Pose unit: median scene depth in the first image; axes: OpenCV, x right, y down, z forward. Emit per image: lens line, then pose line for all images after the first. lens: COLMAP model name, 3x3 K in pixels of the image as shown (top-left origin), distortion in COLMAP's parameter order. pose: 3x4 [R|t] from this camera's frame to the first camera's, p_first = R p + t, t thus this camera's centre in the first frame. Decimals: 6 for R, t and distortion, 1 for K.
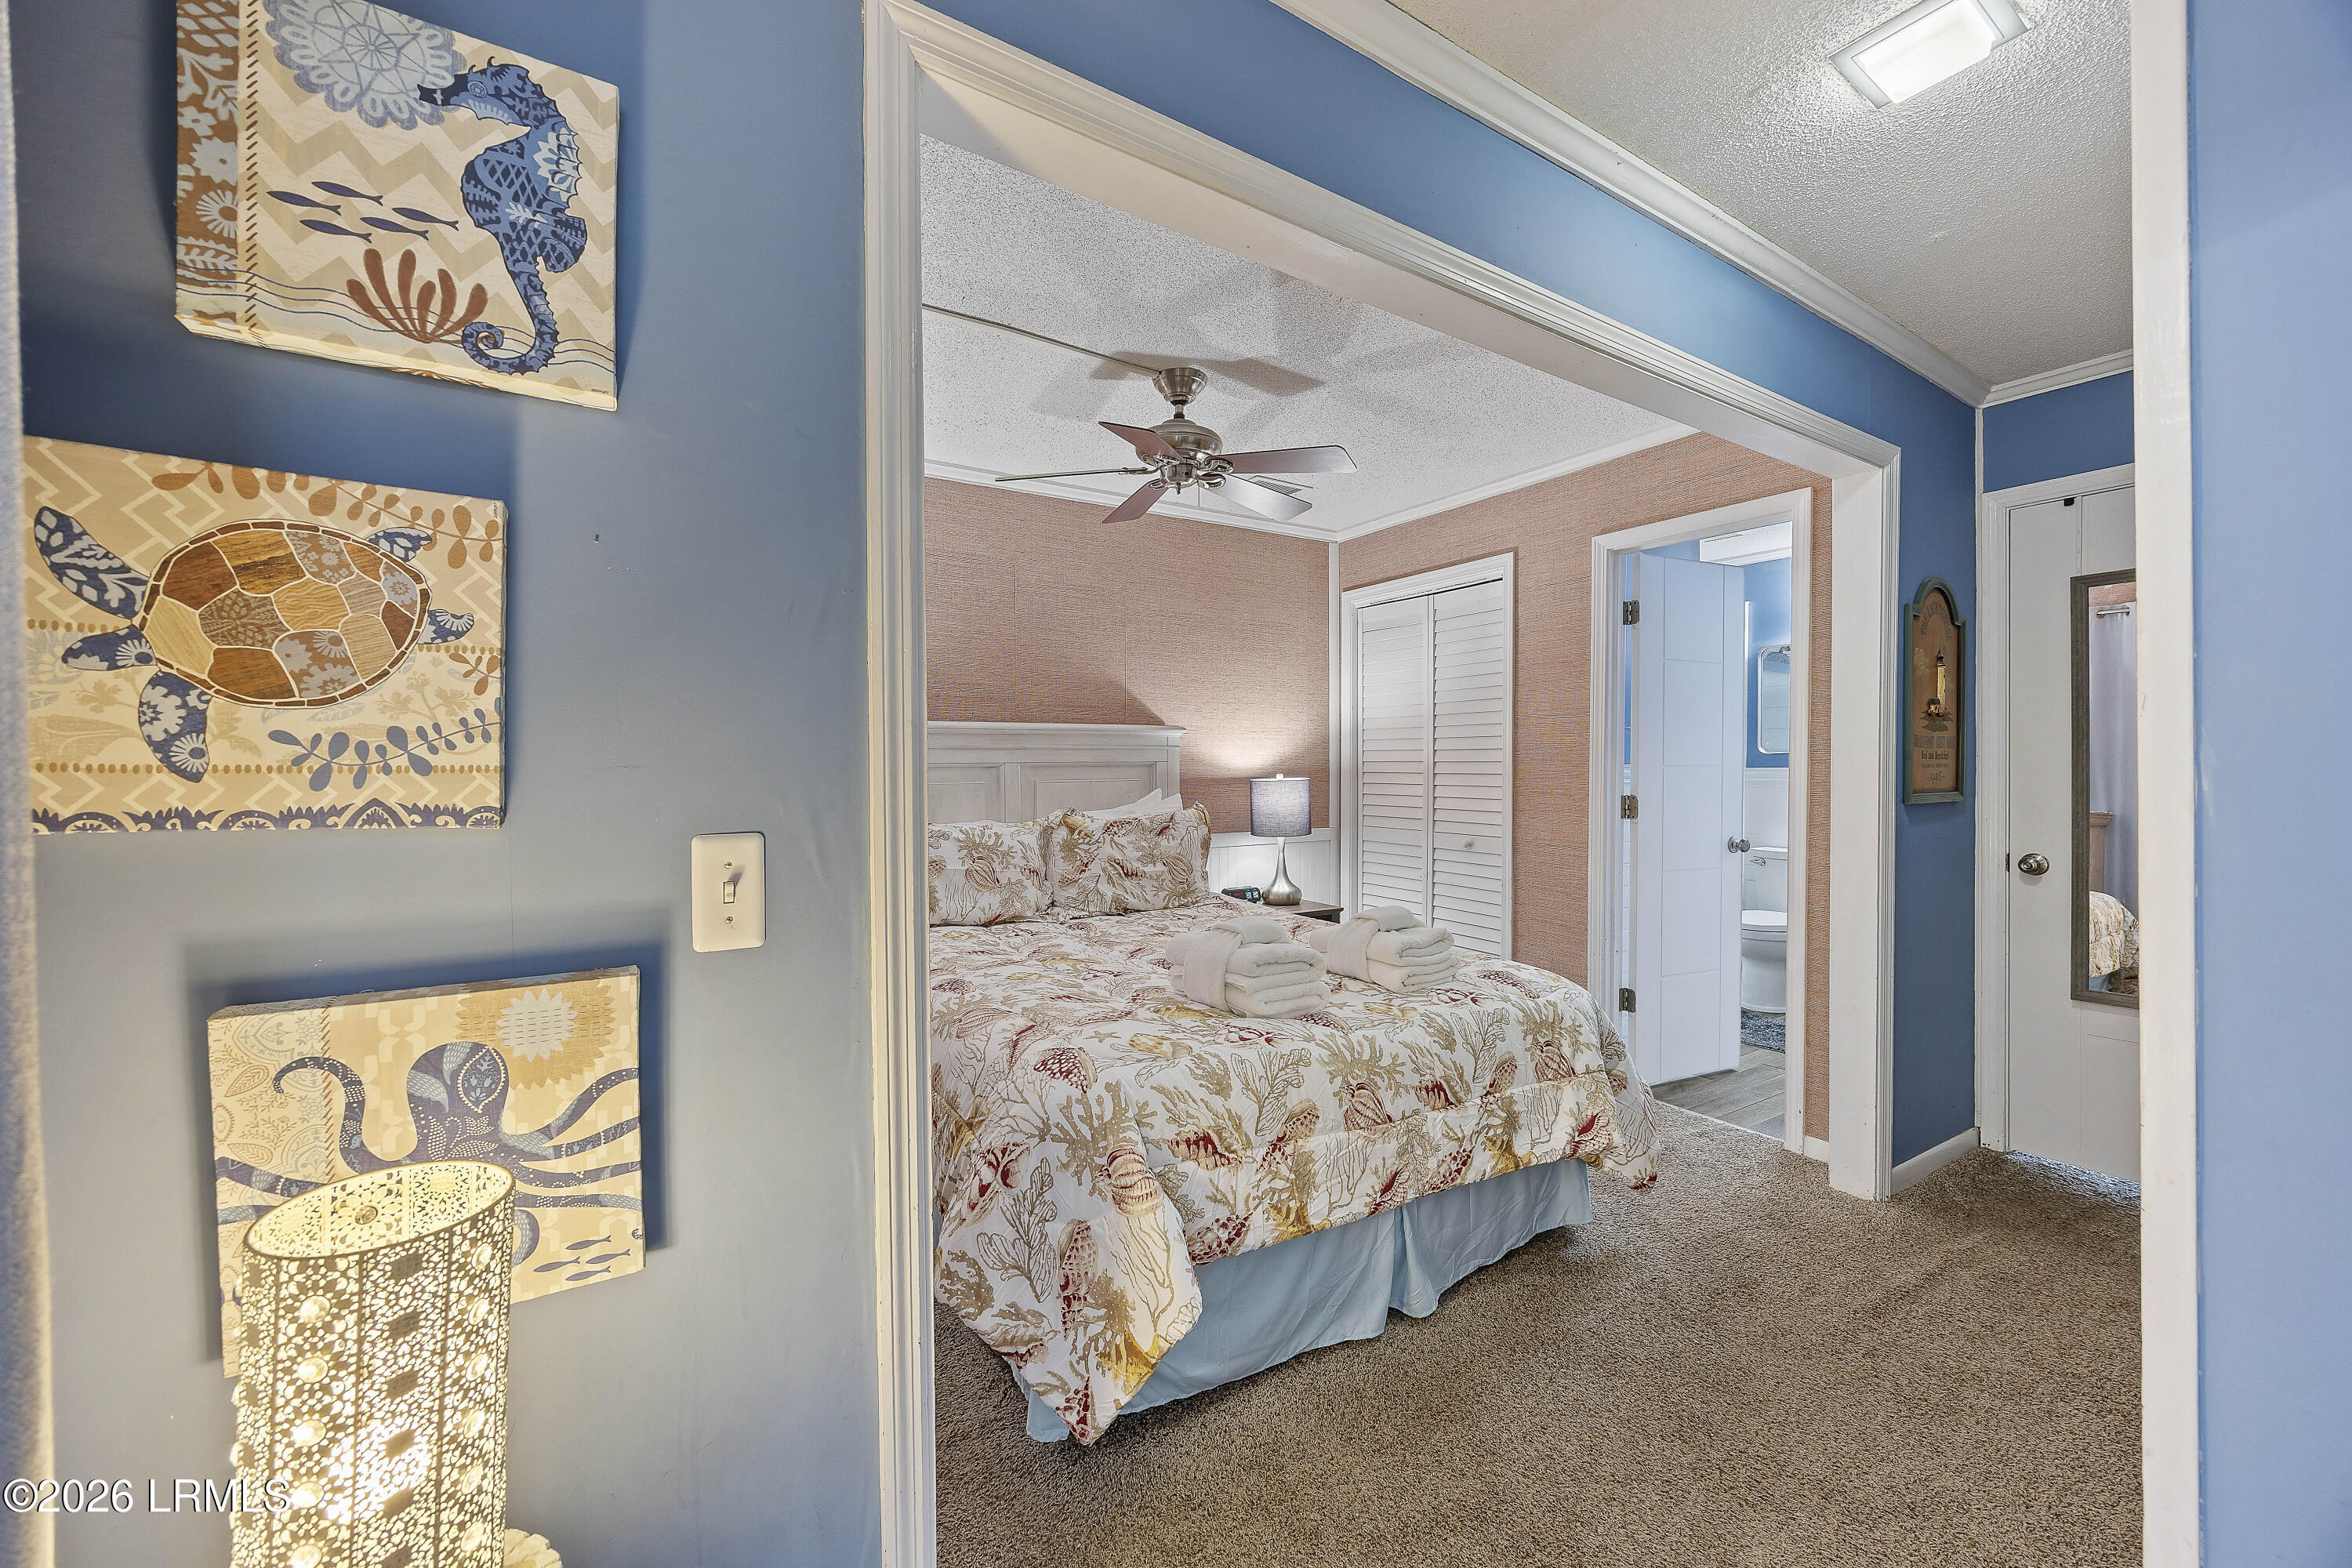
lens RADIAL K [[904.7, 0, 1167.0], [0, 904.7, 772.1], [0, 0, 1]] dist [-0.003093, 0.000997]
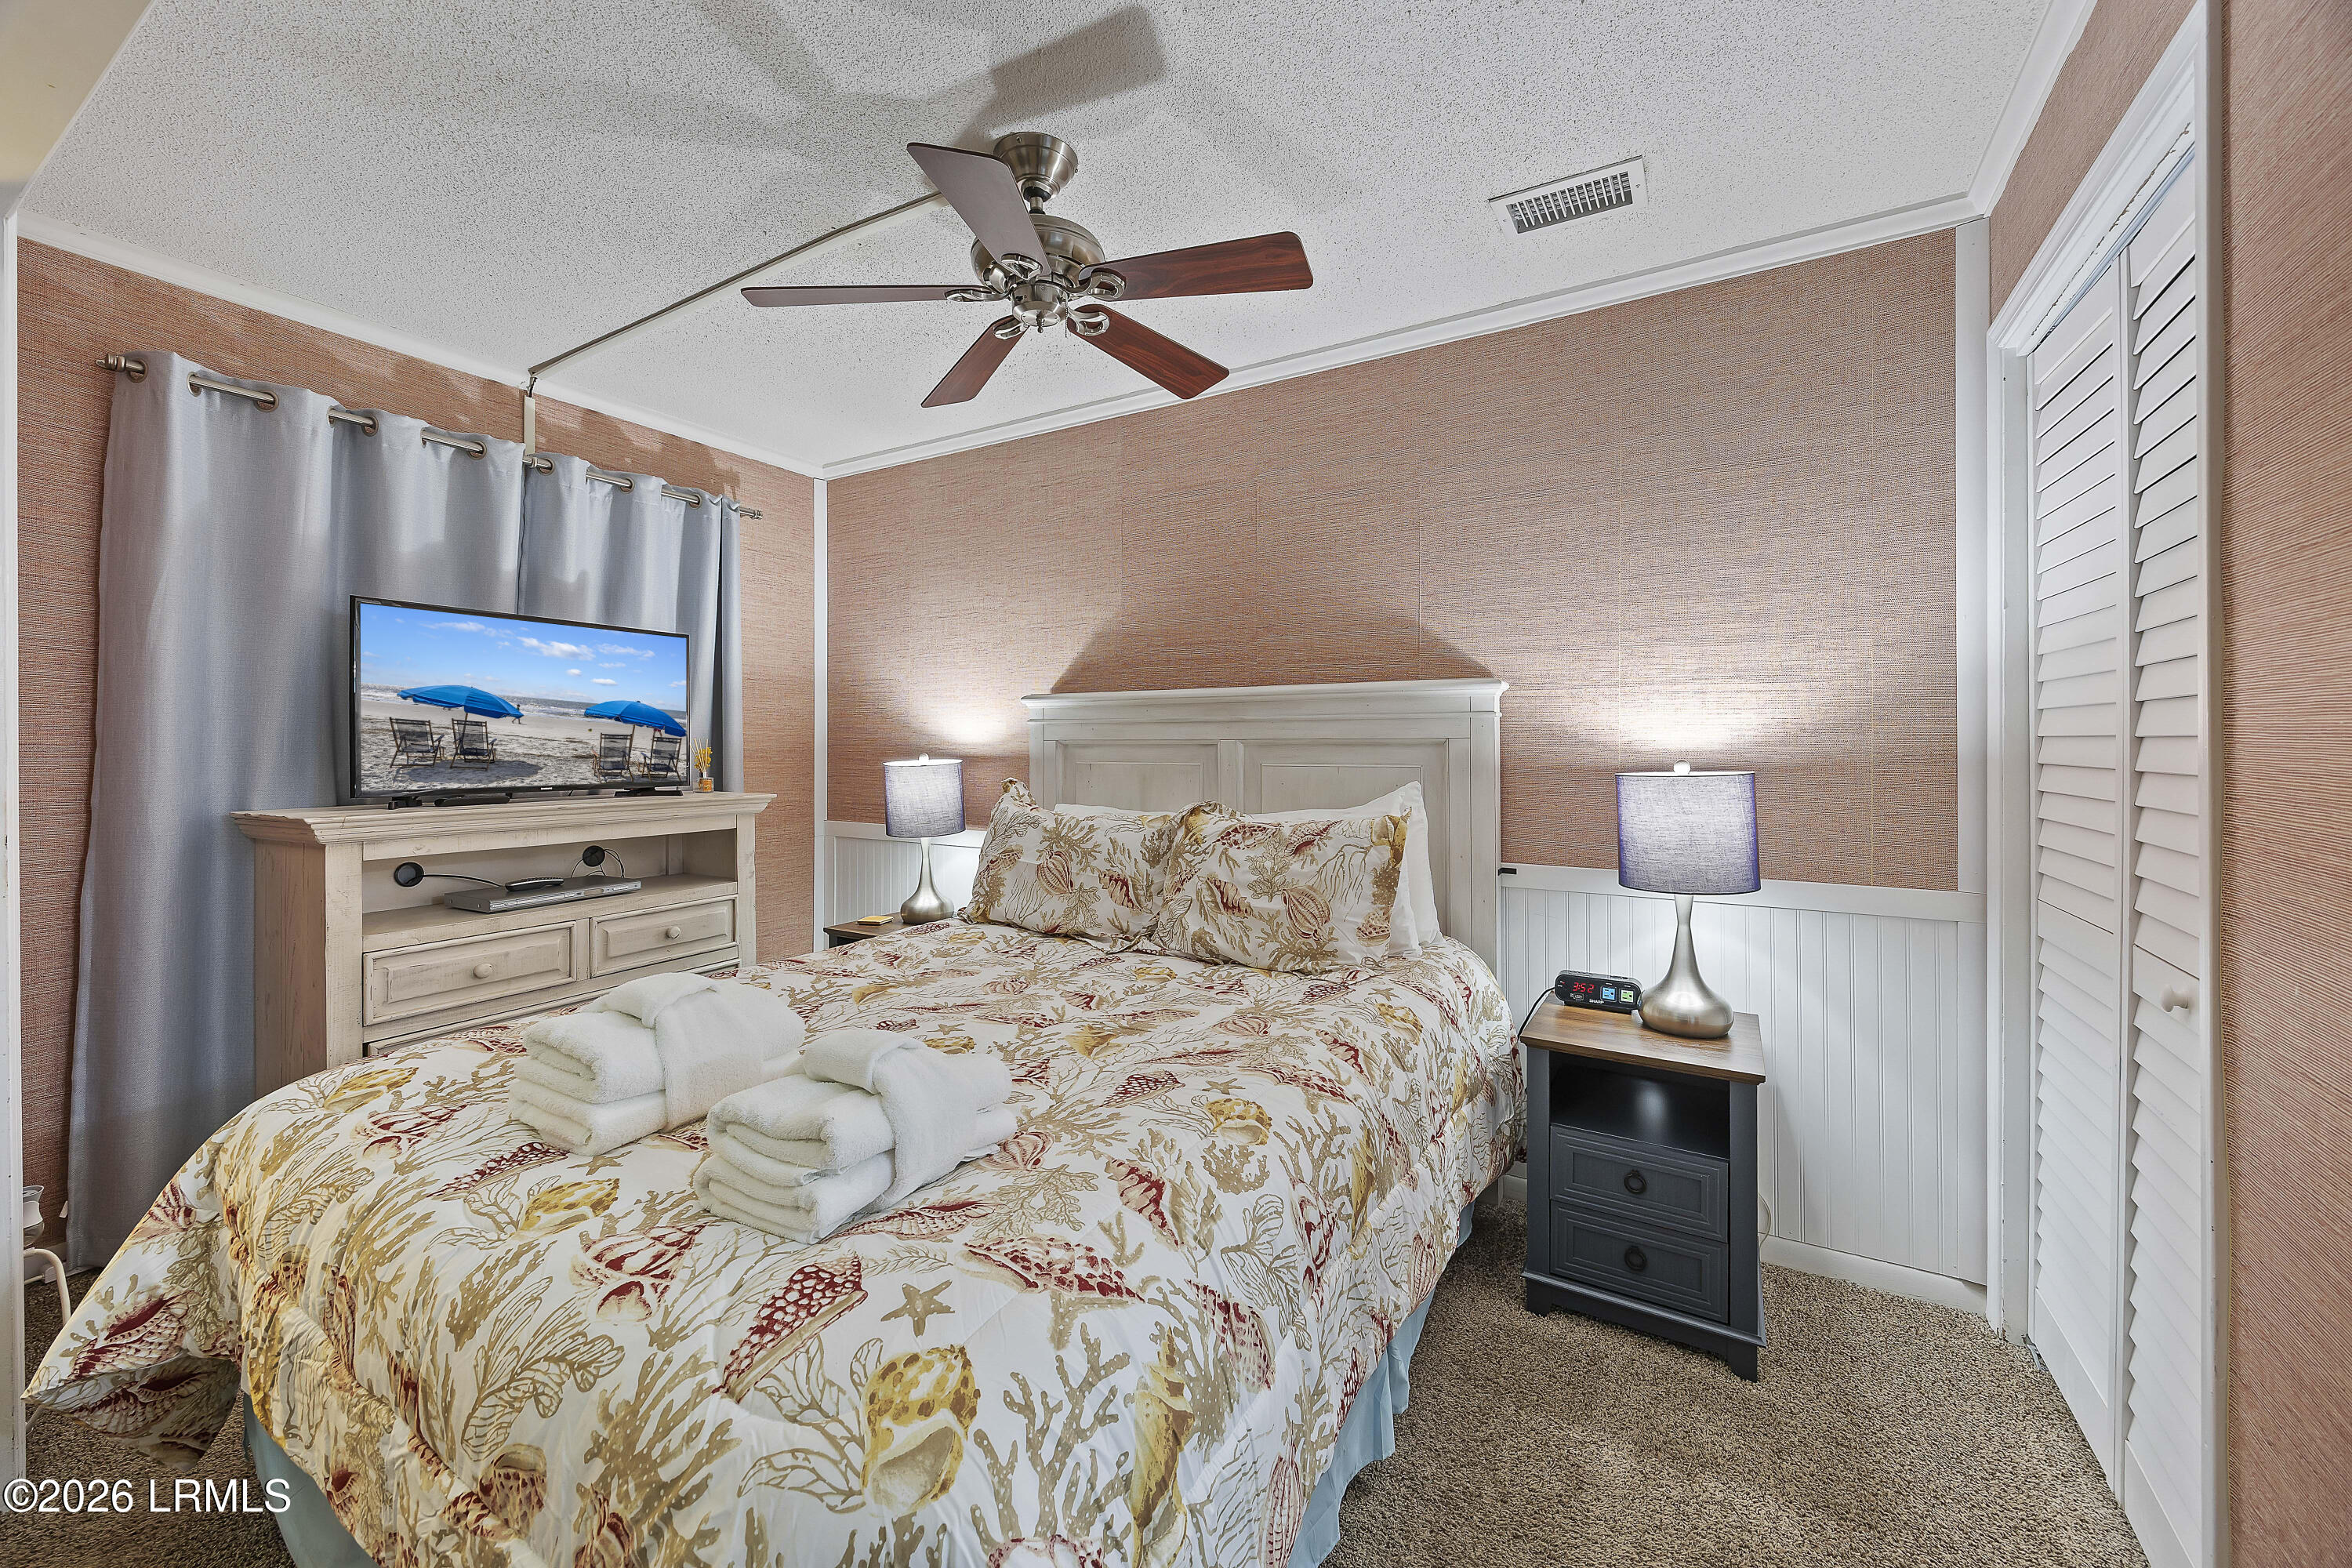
lens RADIAL K [[904.7, 0, 1178.0], [0, 904.7, 733.5], [0, 0, 1]] dist [-0.003093, 0.000997]
pose [[0.459121, -0.006365, -0.888351, 0.491681], [-0.012443, 0.999830, -0.013594, -0.004333], [0.888286, 0.017295, 0.458964, 0.603771]]
